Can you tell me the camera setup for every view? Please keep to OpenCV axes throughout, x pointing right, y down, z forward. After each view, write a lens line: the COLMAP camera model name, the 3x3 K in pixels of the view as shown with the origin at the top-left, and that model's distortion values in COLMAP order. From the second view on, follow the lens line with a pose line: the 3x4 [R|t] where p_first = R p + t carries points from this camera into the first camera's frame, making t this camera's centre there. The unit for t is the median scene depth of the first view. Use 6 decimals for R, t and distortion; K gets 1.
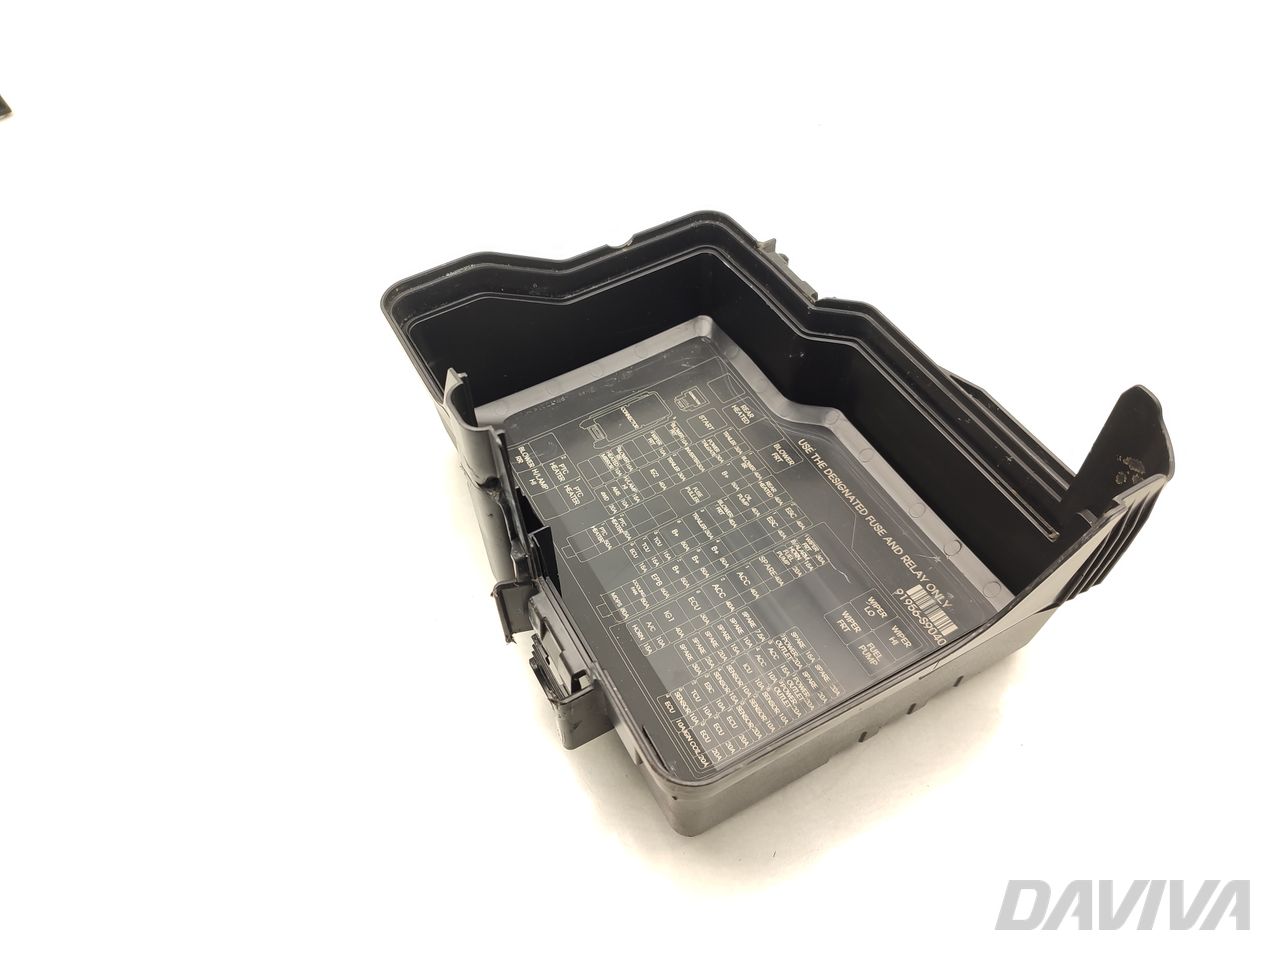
lens RADIAL K [[918.8, 0, 634.9], [0, 918.8, 484.3], [0, 0, 1]] dist [0.028602, -0.009466]
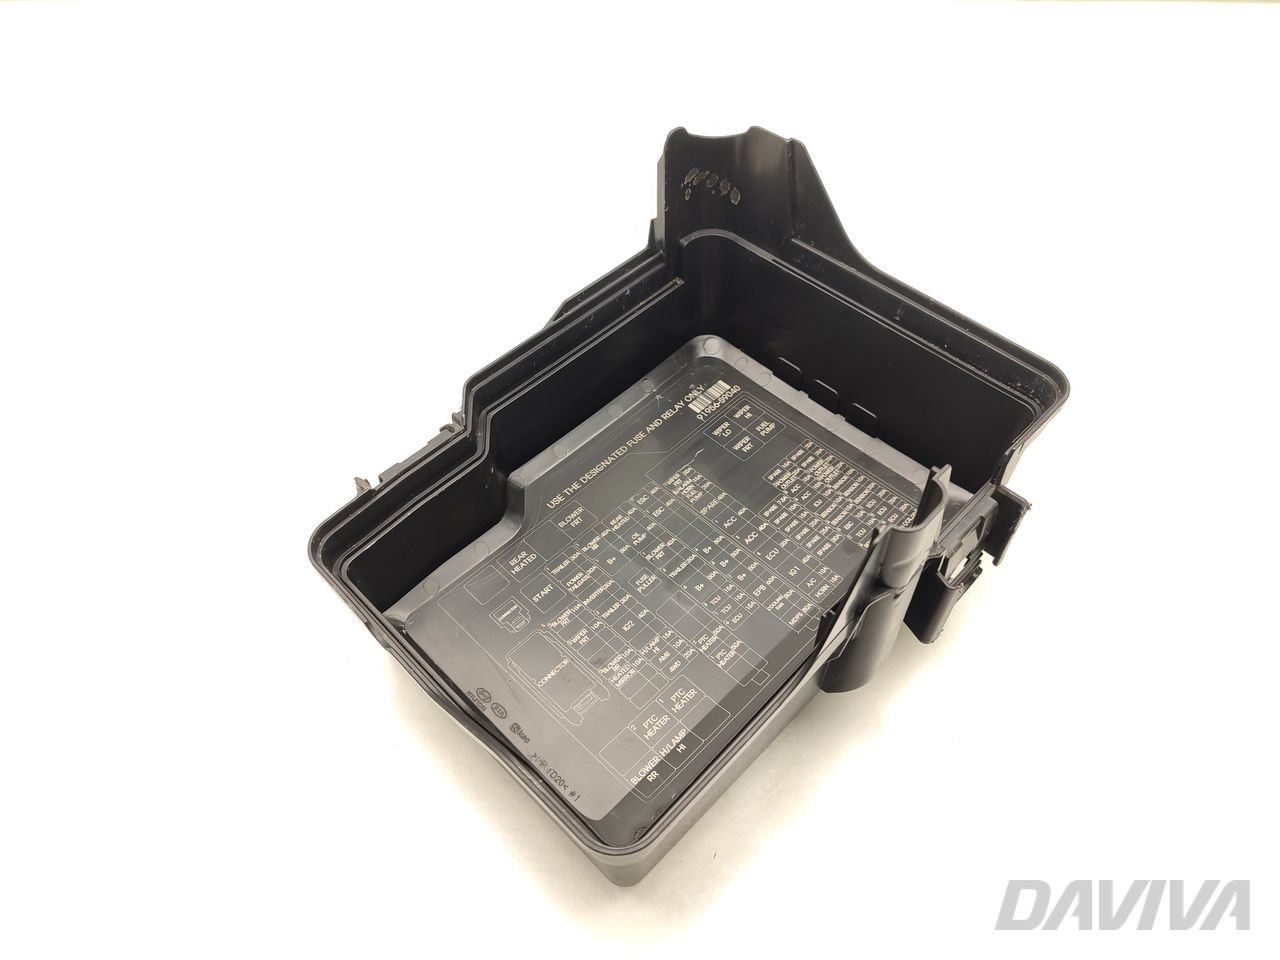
lens RADIAL K [[918.8, 0, 636.4], [0, 918.8, 477.4], [0, 0, 1]] dist [0.028602, -0.009466]
pose [[-0.279664, -0.725098, 0.629302, -0.457695], [0.780905, 0.209528, 0.588460, -0.587074], [-0.558548, 0.655996, 0.507635, 0.474978]]
